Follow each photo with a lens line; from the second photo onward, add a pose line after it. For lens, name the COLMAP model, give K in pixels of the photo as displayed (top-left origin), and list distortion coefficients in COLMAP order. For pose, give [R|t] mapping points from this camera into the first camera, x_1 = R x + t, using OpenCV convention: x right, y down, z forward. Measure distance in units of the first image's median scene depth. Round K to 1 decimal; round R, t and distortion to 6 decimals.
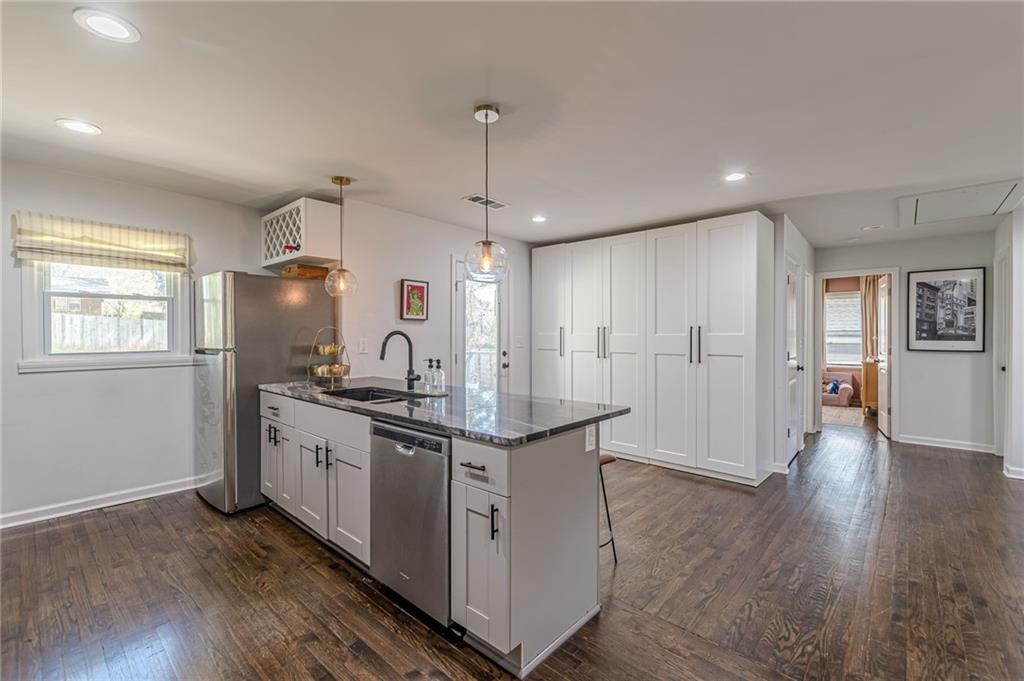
lens RADIAL K [[444.0, 0, 512.7], [0, 444.0, 336.5], [0, 0, 1]] dist [-0.001432, -0.000587]
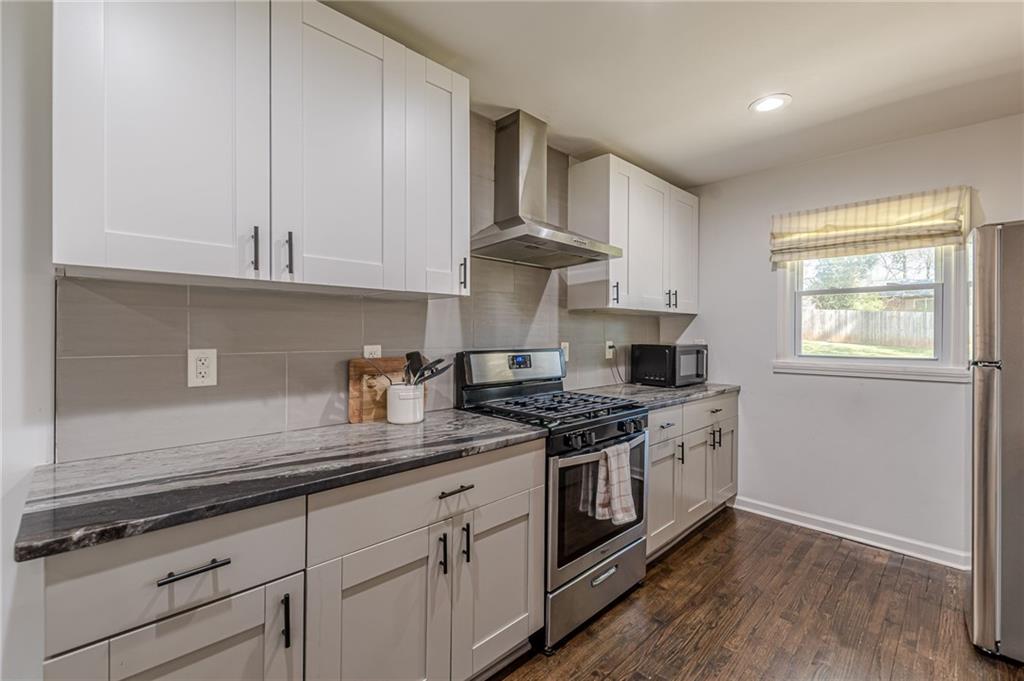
lens RADIAL K [[444.0, 0, 510.0], [0, 444.0, 336.1], [0, 0, 1]] dist [-0.001432, -0.000587]
pose [[-0.069481, 0.008236, -0.997549, -0.030859], [-0.006917, 0.999938, 0.008738, -0.006821], [0.997559, 0.007507, -0.069419, 0.431655]]
